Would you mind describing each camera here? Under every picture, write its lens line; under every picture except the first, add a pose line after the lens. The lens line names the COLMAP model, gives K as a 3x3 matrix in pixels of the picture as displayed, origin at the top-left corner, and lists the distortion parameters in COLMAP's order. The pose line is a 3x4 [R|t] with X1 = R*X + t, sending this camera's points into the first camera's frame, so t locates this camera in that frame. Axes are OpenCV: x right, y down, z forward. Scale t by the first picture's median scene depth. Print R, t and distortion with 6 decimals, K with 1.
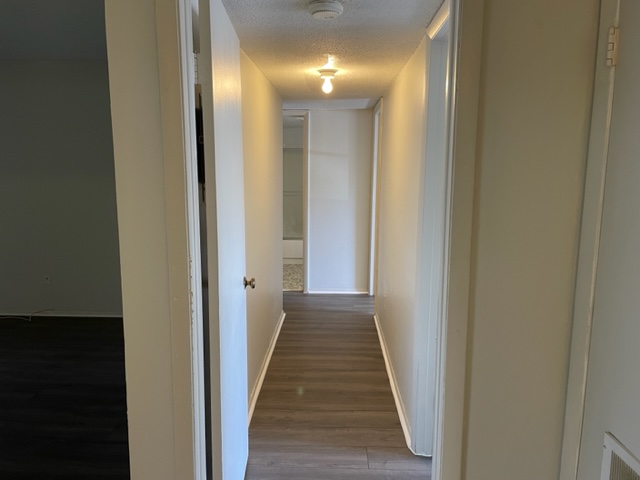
lens RADIAL K [[485.3, 0, 314.7], [0, 485.3, 244.6], [0, 0, 1]] dist [0.054507, -0.008882]
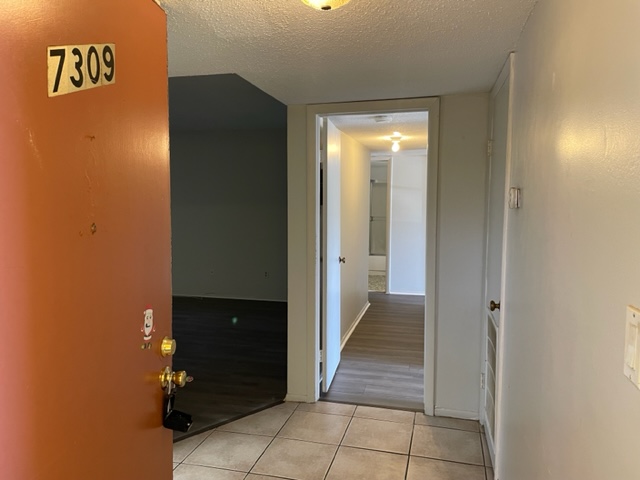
lens RADIAL K [[485.3, 0, 317.3], [0, 485.3, 236.9], [0, 0, 1]] dist [0.054507, -0.008882]
pose [[0.980098, 0.009401, -0.198290, 0.092104], [-0.025100, 0.996730, -0.076809, 0.090000], [0.196920, 0.080257, 0.977129, -0.555023]]
